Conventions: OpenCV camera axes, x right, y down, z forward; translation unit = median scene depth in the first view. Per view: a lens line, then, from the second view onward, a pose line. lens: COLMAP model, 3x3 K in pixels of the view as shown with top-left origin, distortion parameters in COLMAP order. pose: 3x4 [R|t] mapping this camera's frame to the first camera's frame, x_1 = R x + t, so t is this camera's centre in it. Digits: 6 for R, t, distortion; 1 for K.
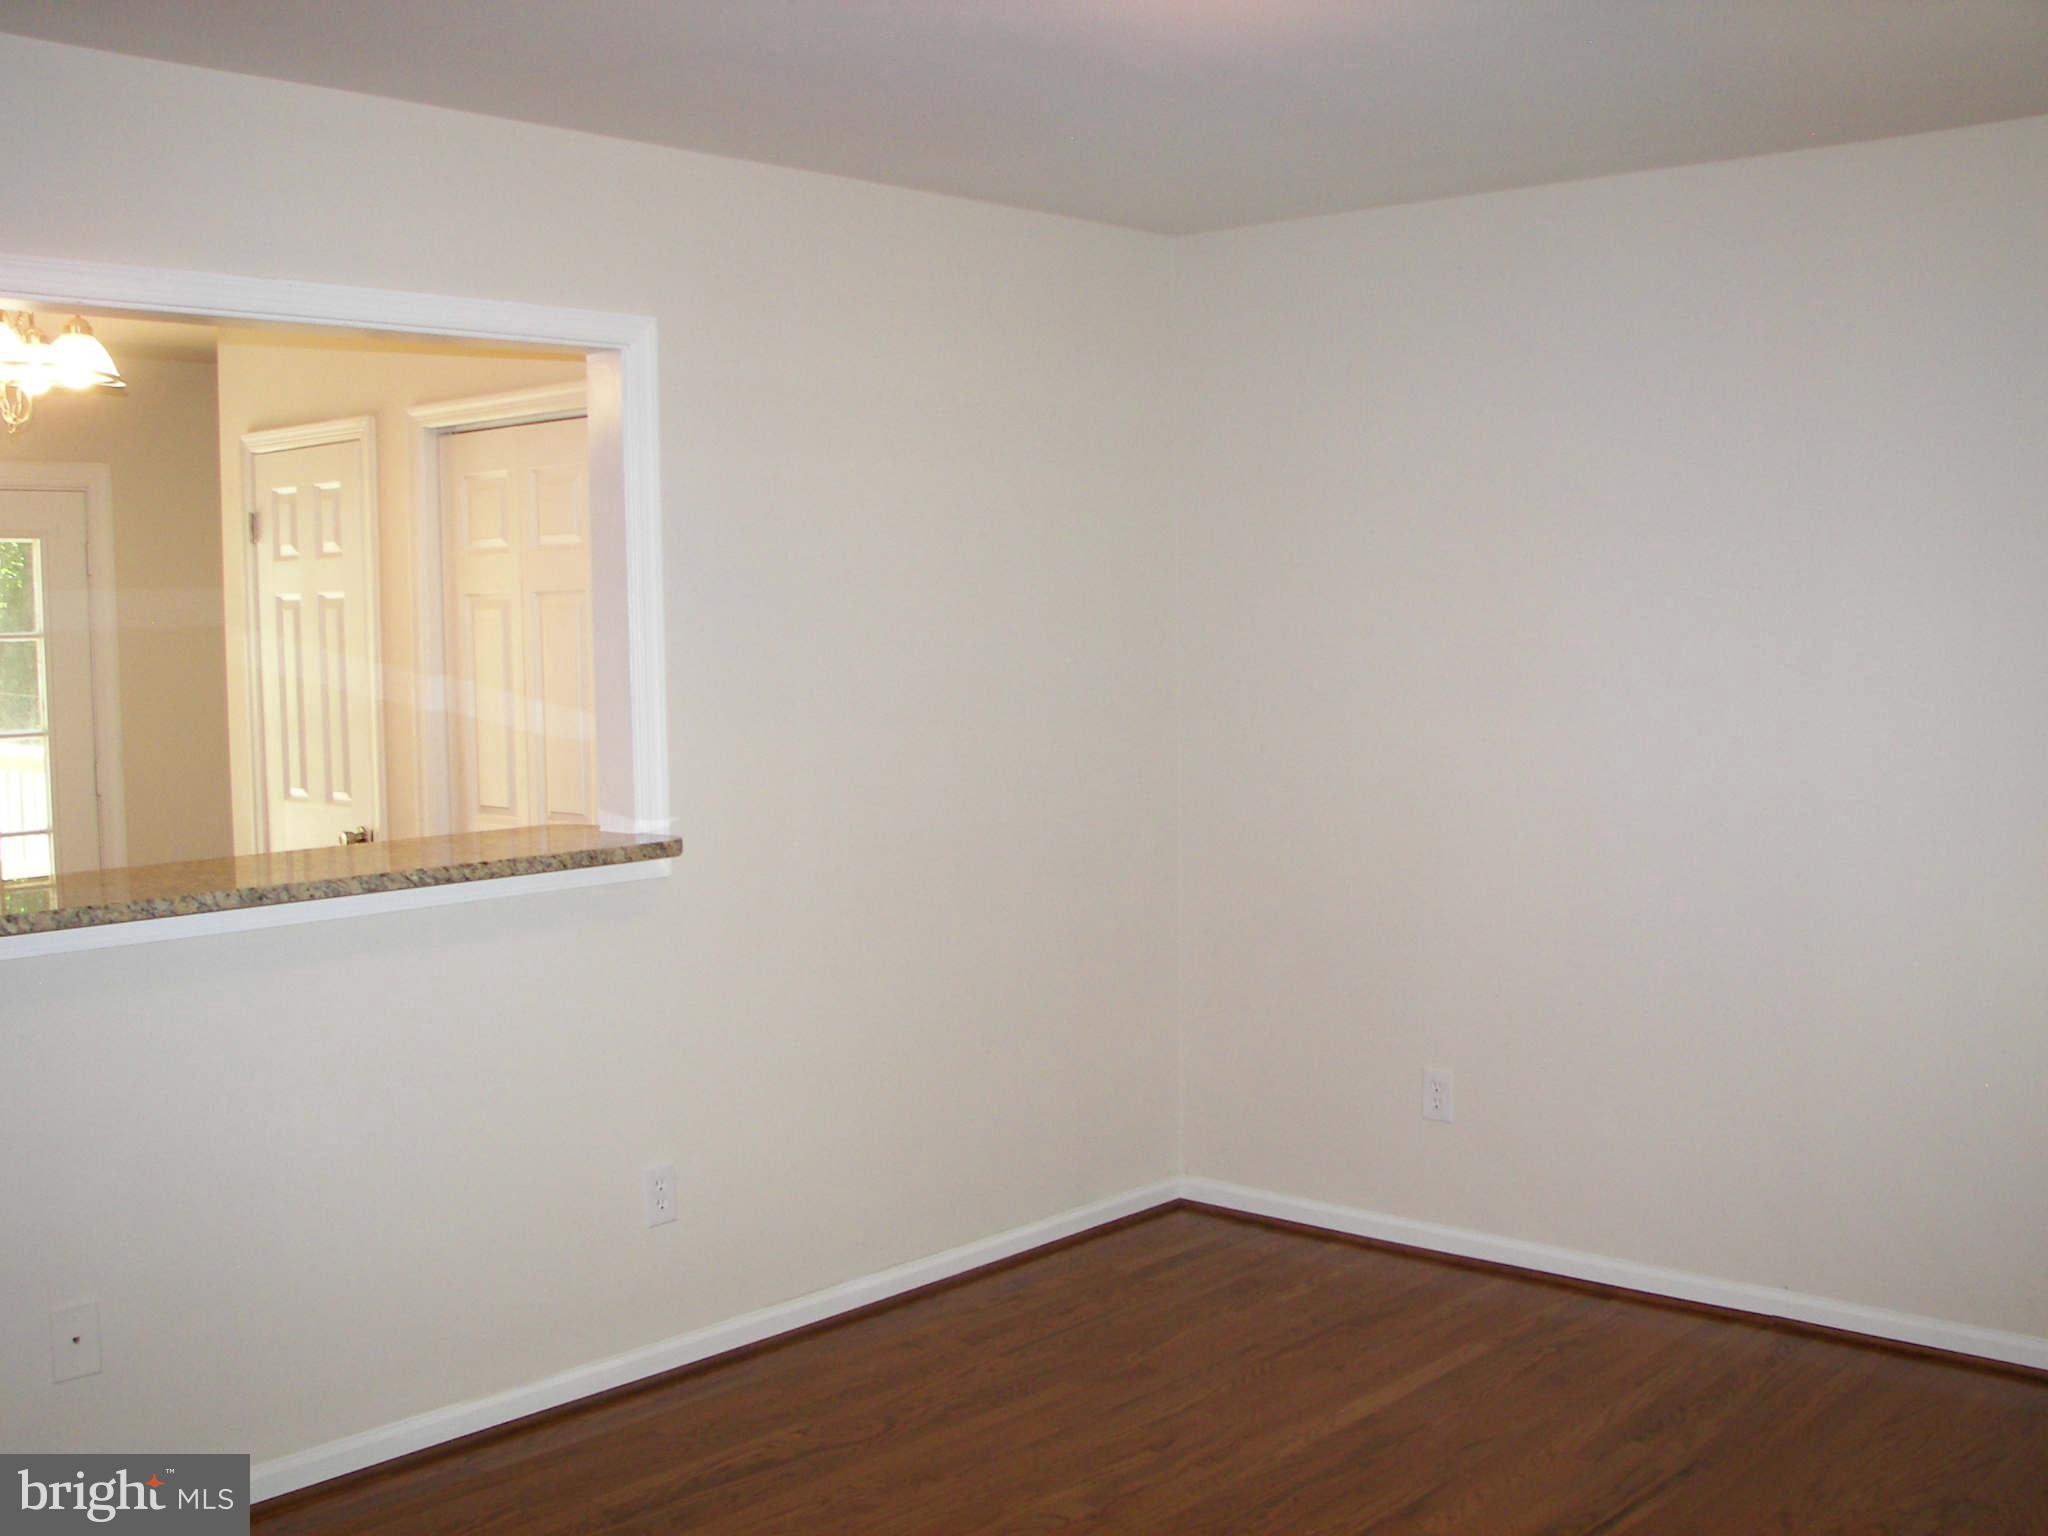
lens RADIAL K [[2247.1, 0, 1024.0], [0, 2247.1, 768.0], [0, 0, 1]] dist [-0.204316, 0.282691]
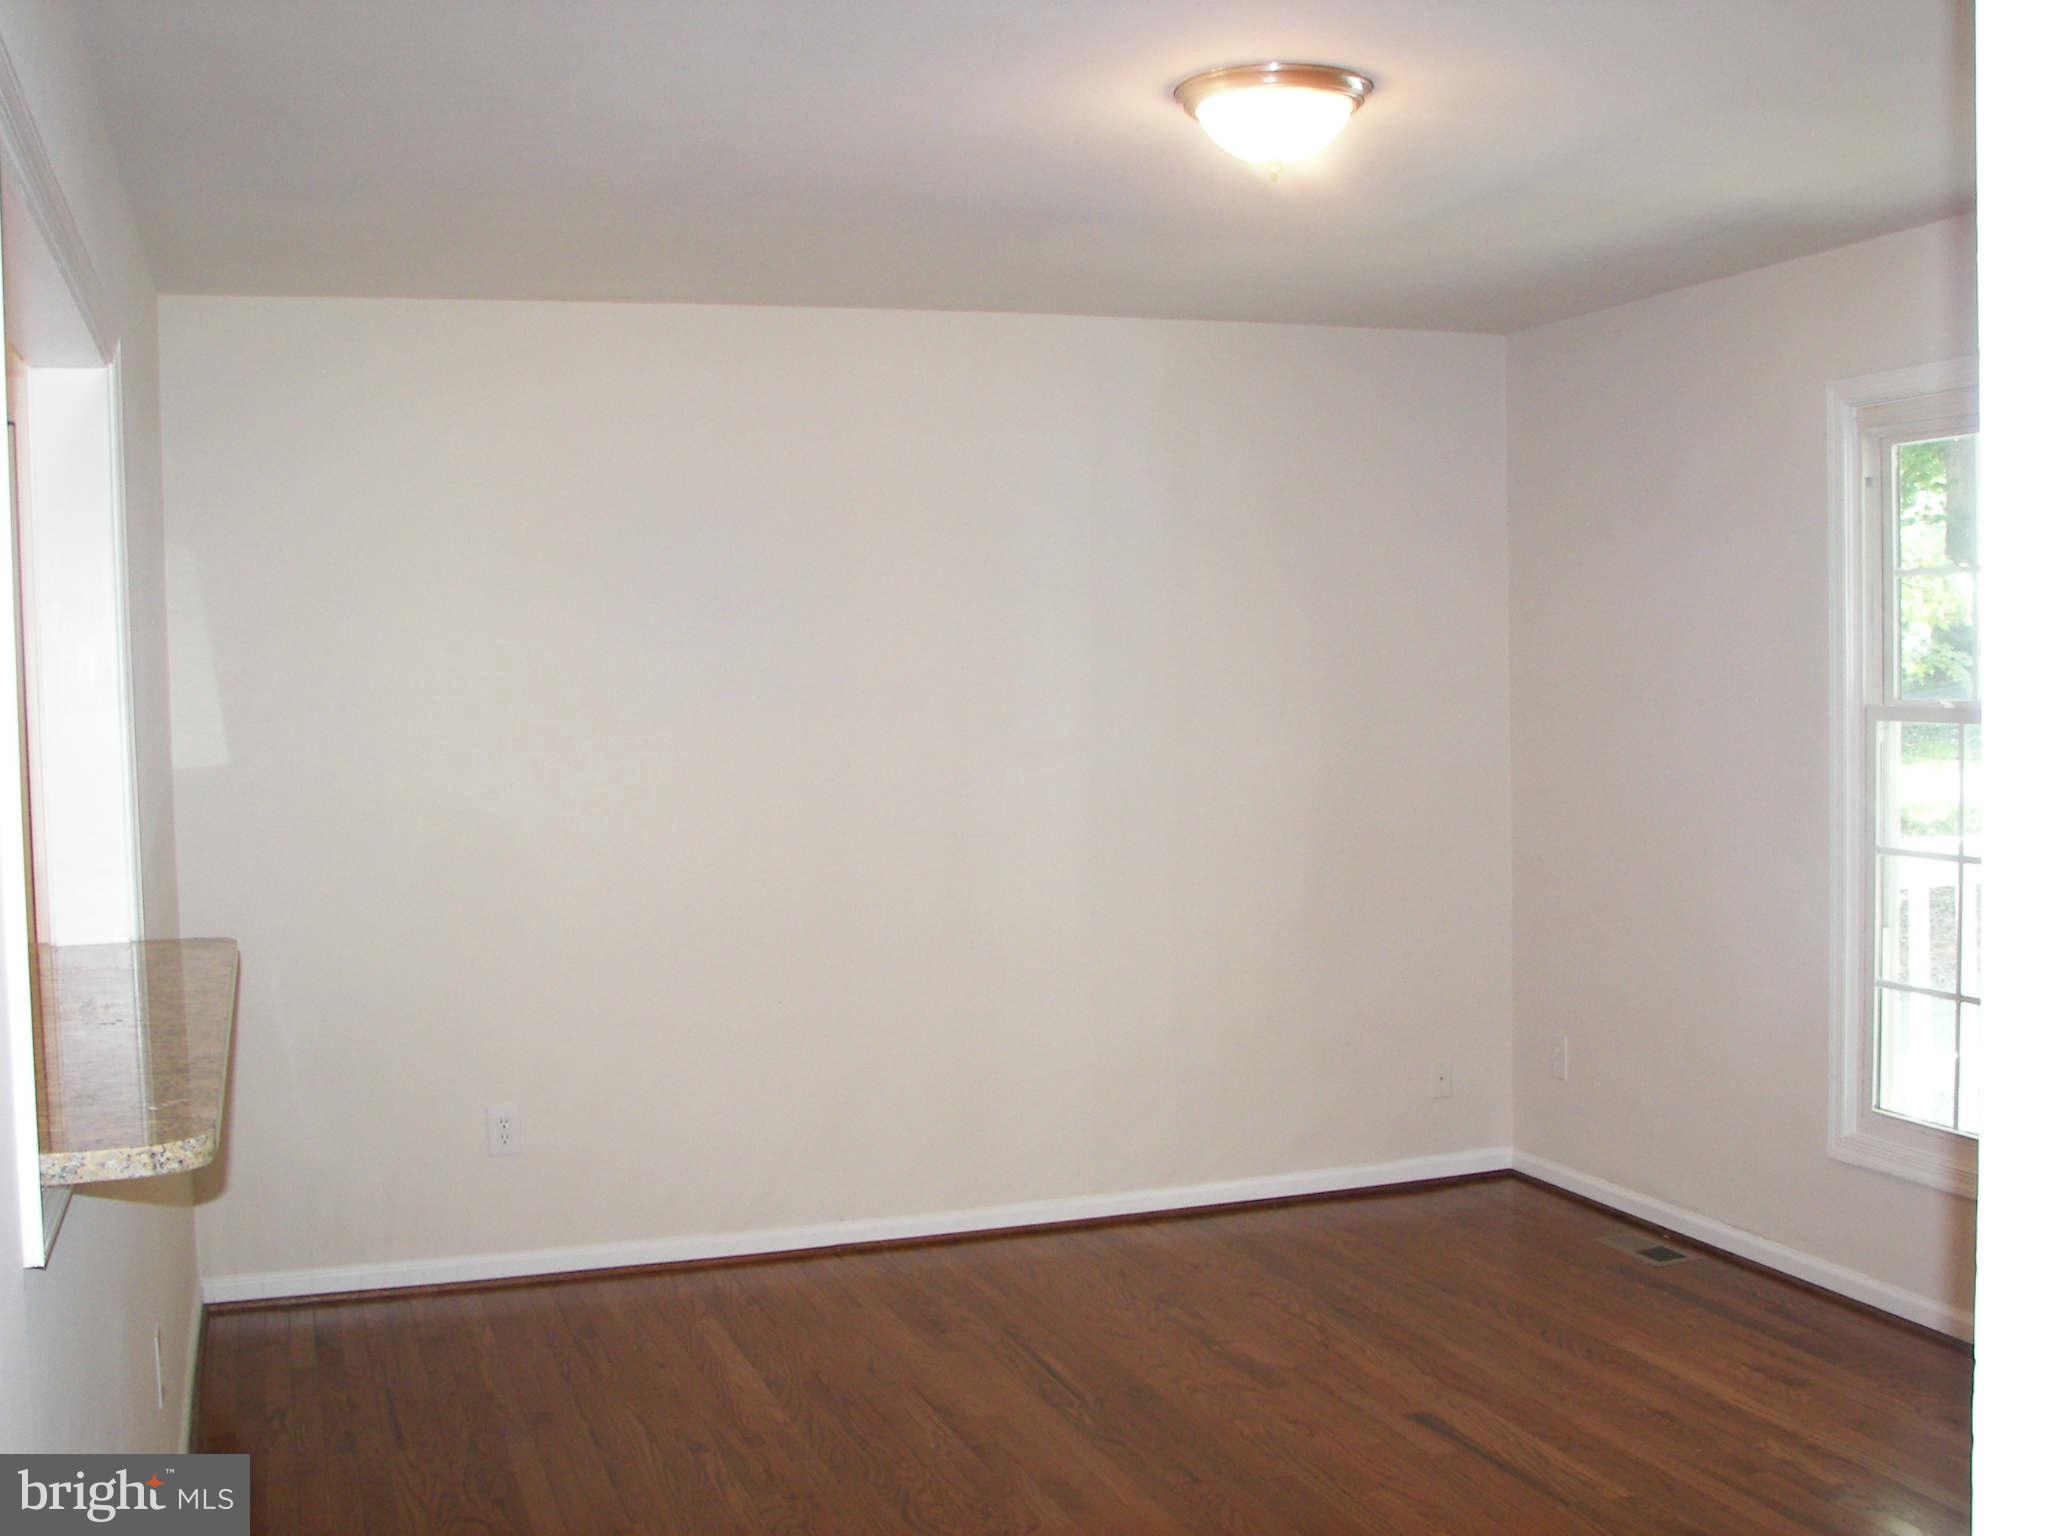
lens RADIAL K [[2247.1, 0, 1024.0], [0, 2247.1, 768.0], [0, 0, 1]] dist [-0.204316, 0.282691]
pose [[0.484102, -0.034366, 0.874336, -0.723416], [0.080937, 0.996703, -0.005637, -0.001305], [-0.871260, 0.073495, 0.485288, 0.297688]]
